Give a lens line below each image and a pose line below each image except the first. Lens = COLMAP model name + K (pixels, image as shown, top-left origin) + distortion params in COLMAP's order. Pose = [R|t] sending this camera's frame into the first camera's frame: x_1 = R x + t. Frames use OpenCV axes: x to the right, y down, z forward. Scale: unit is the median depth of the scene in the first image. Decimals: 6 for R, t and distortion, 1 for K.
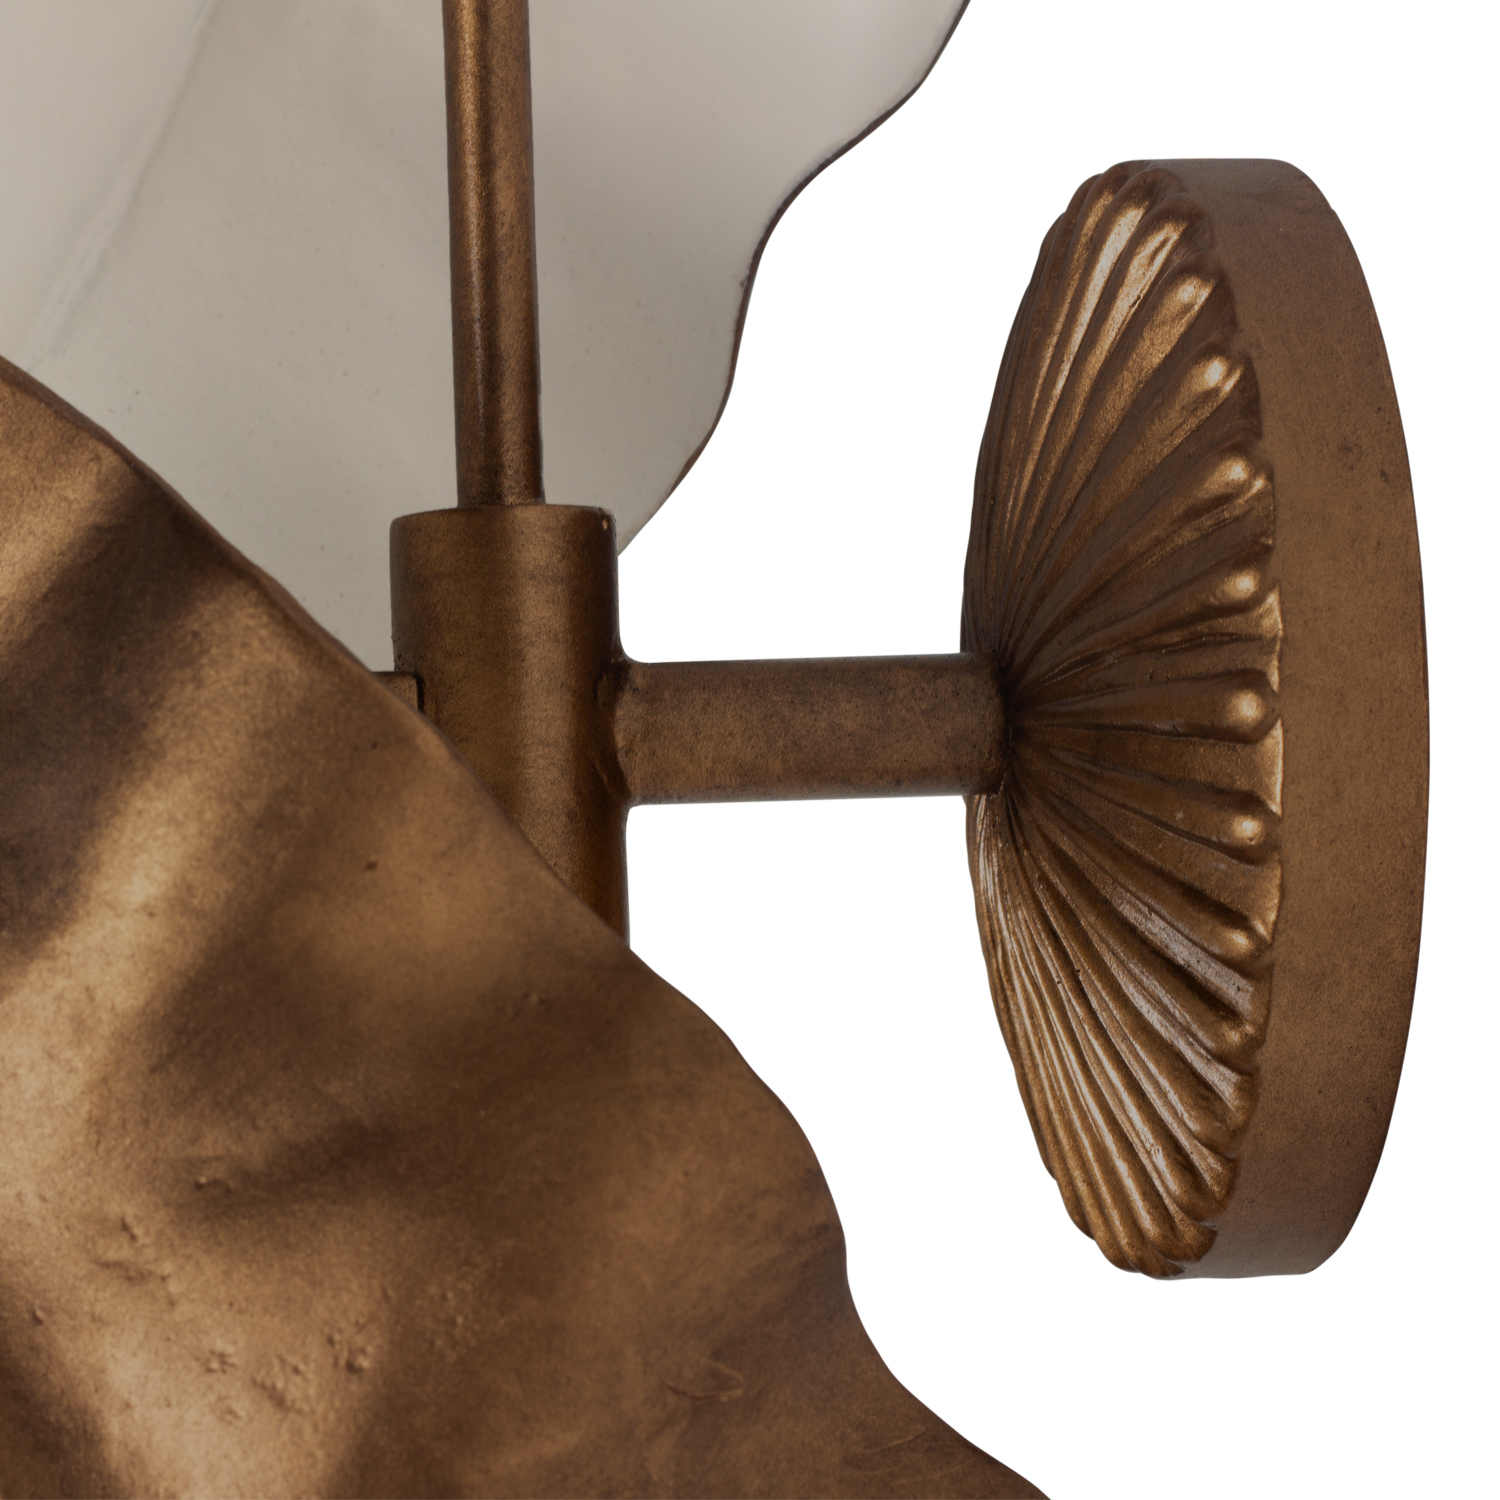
lens RADIAL K [[4931.2, 0, 750.0], [0, 4931.2, 750.0], [0, 0, 1]] dist [-0.150731, 0.267929]
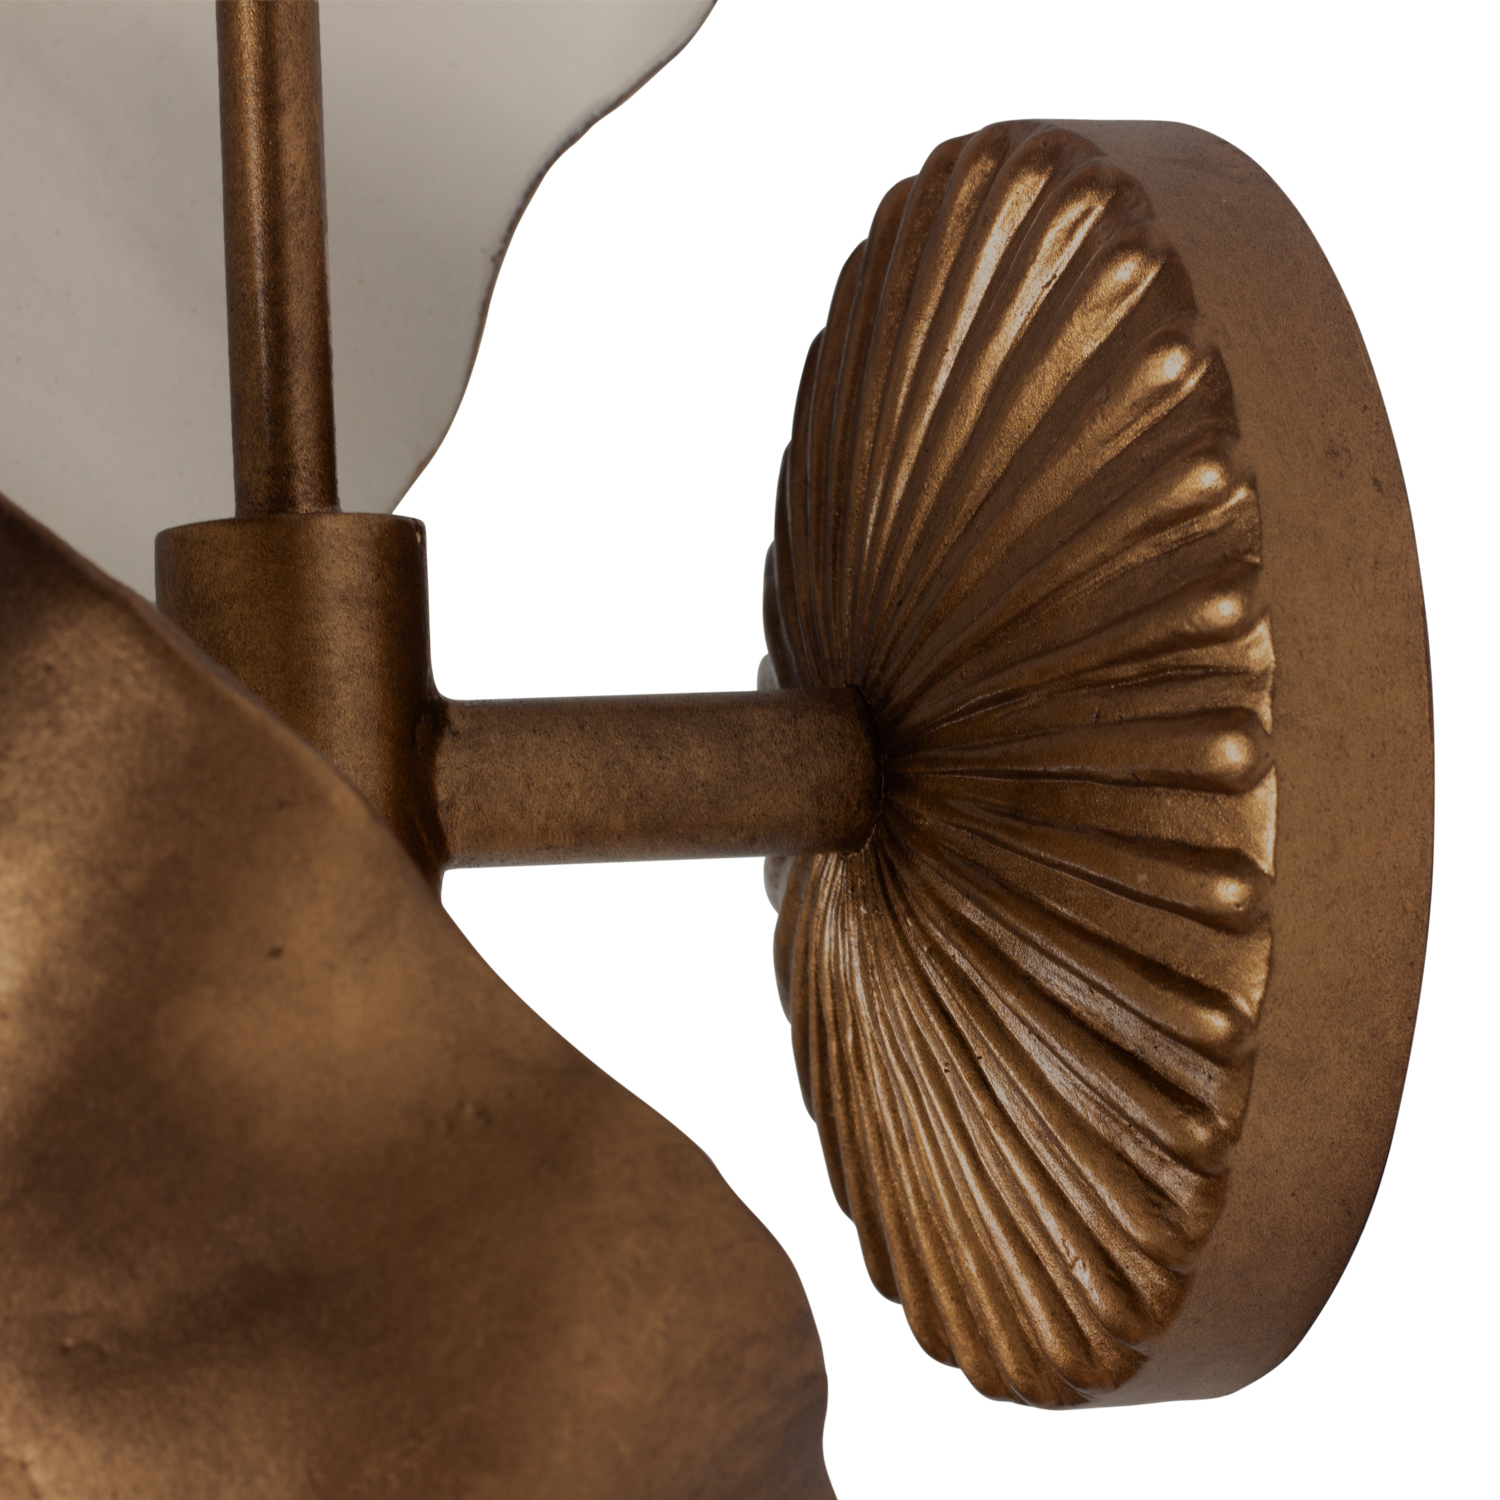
lens RADIAL K [[4931.2, 0, 750.0], [0, 4931.2, 750.0], [0, 0, 1]] dist [-0.150731, 0.267929]
pose [[0.977506, -0.004287, 0.210864, -0.161042], [0.005437, 0.999973, -0.004874, -0.005207], [-0.210838, 0.005911, 0.977503, 0.173804]]
